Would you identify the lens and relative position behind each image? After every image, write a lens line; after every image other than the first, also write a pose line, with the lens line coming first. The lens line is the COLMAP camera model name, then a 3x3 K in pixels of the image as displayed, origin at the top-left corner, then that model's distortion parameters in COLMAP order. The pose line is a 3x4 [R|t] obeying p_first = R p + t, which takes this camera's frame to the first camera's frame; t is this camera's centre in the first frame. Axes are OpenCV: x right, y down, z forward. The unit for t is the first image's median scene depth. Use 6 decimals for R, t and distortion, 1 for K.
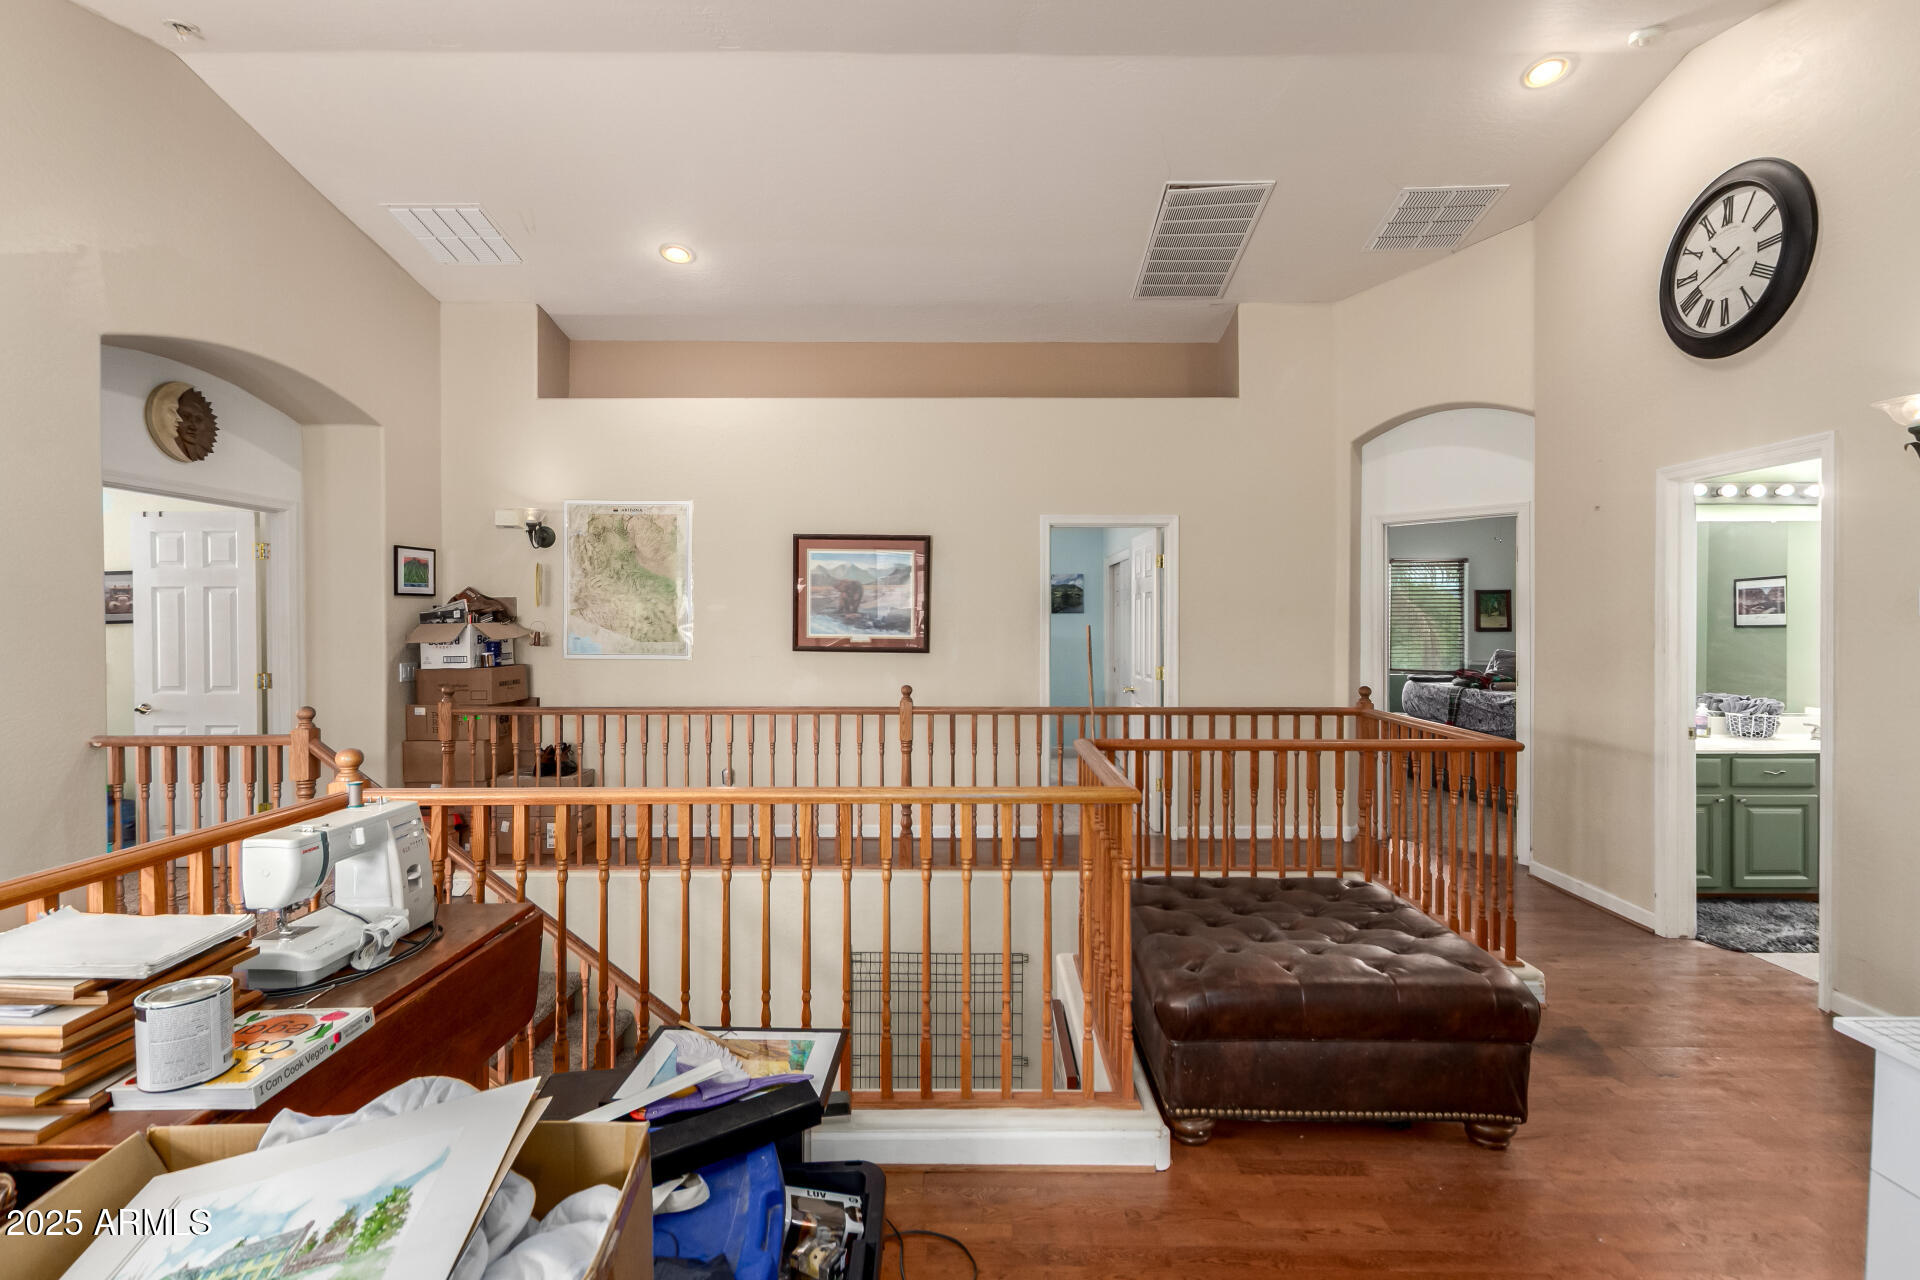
lens RADIAL K [[927.4, 0, 962.3], [0, 927.4, 640.4], [0, 0, 1]] dist [0.001119, 0.000024]
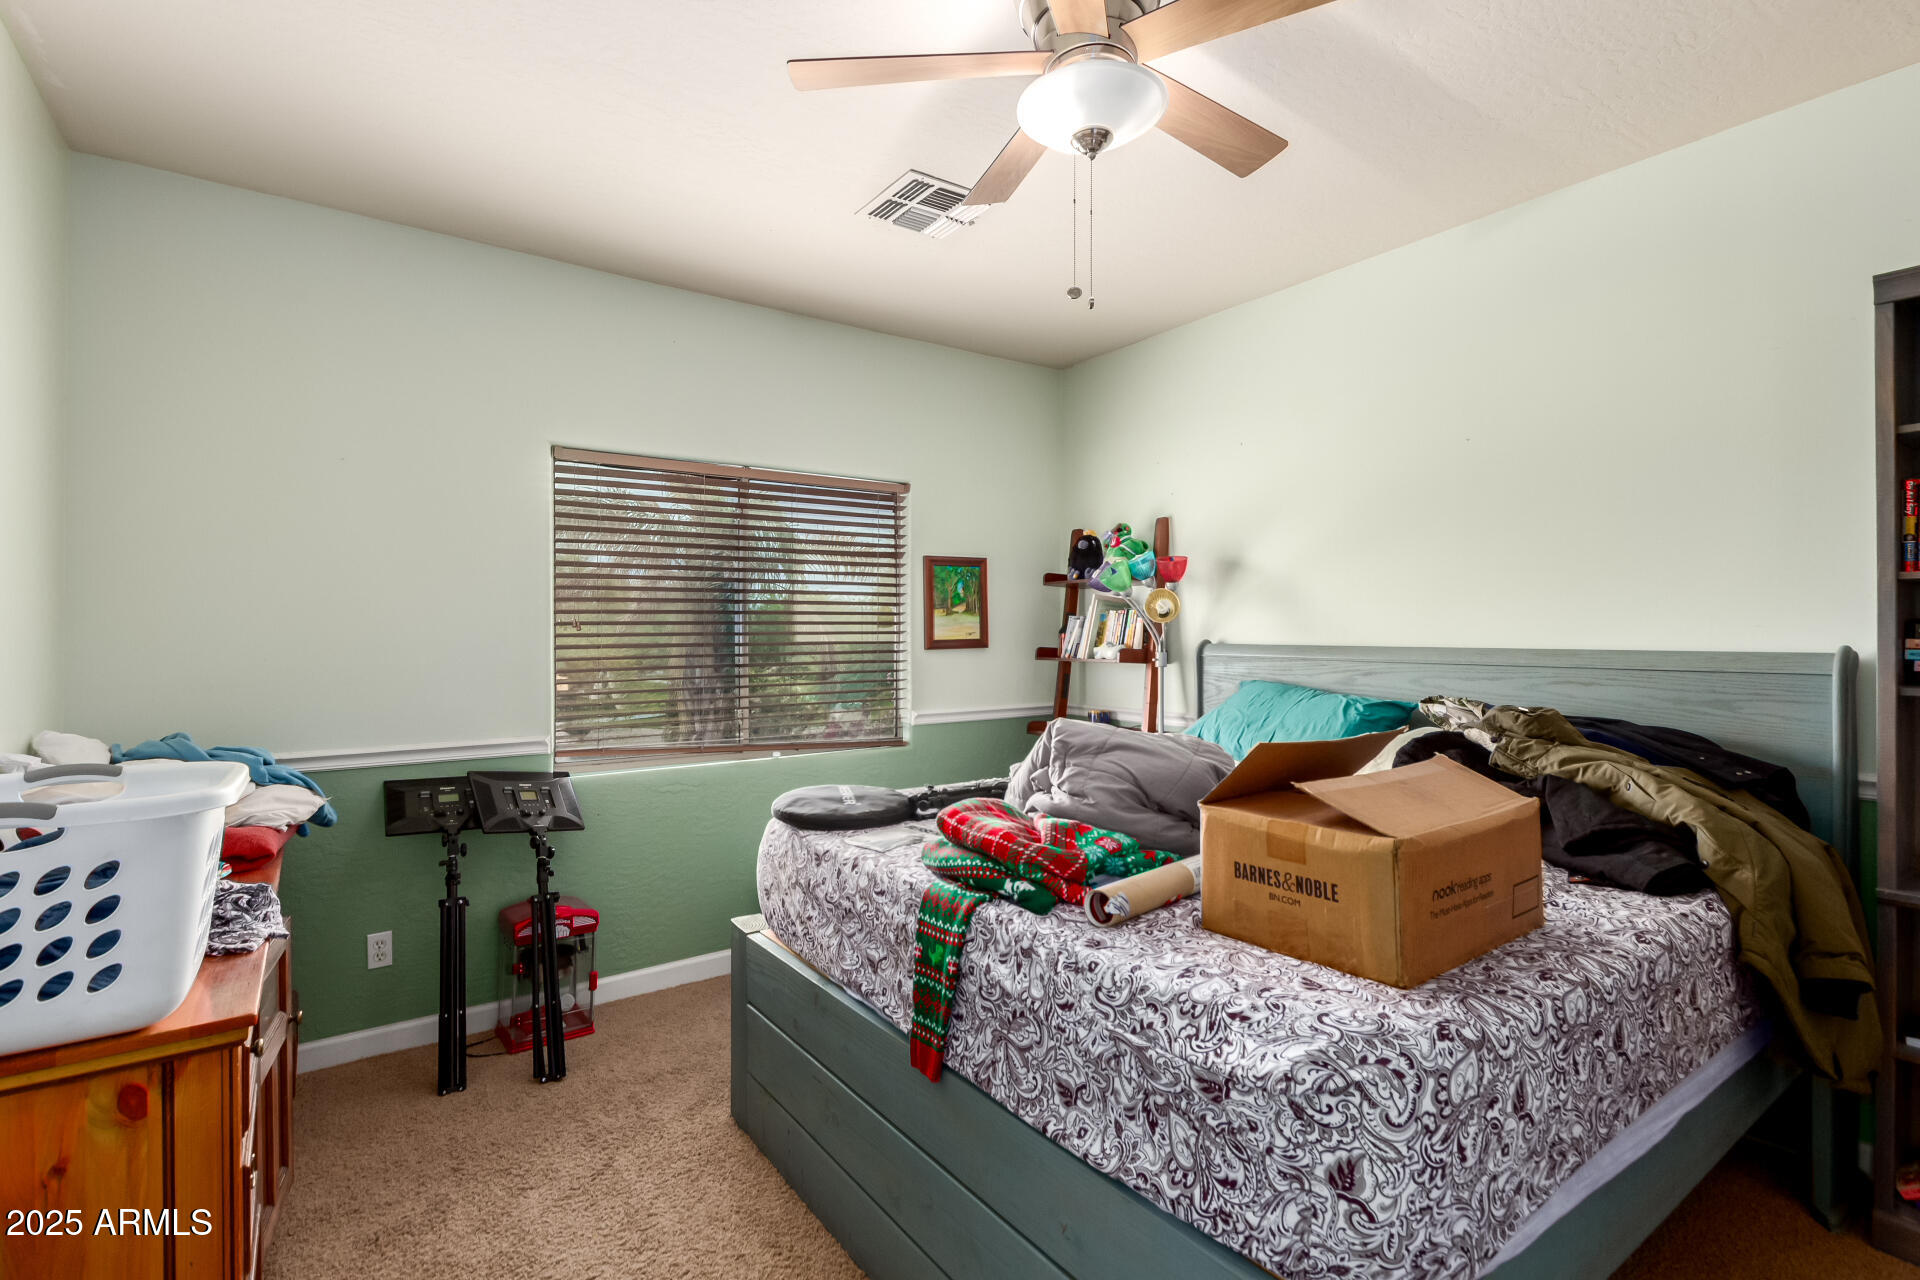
lens RADIAL K [[927.4, 0, 960.8], [0, 927.4, 631.2], [0, 0, 1]] dist [0.001119, 0.000024]
pose [[0.810758, -0.002657, 0.585375, 0.384047], [0.011188, 0.999877, -0.010956, -0.015869], [-0.585274, 0.015432, 0.810689, 0.779825]]
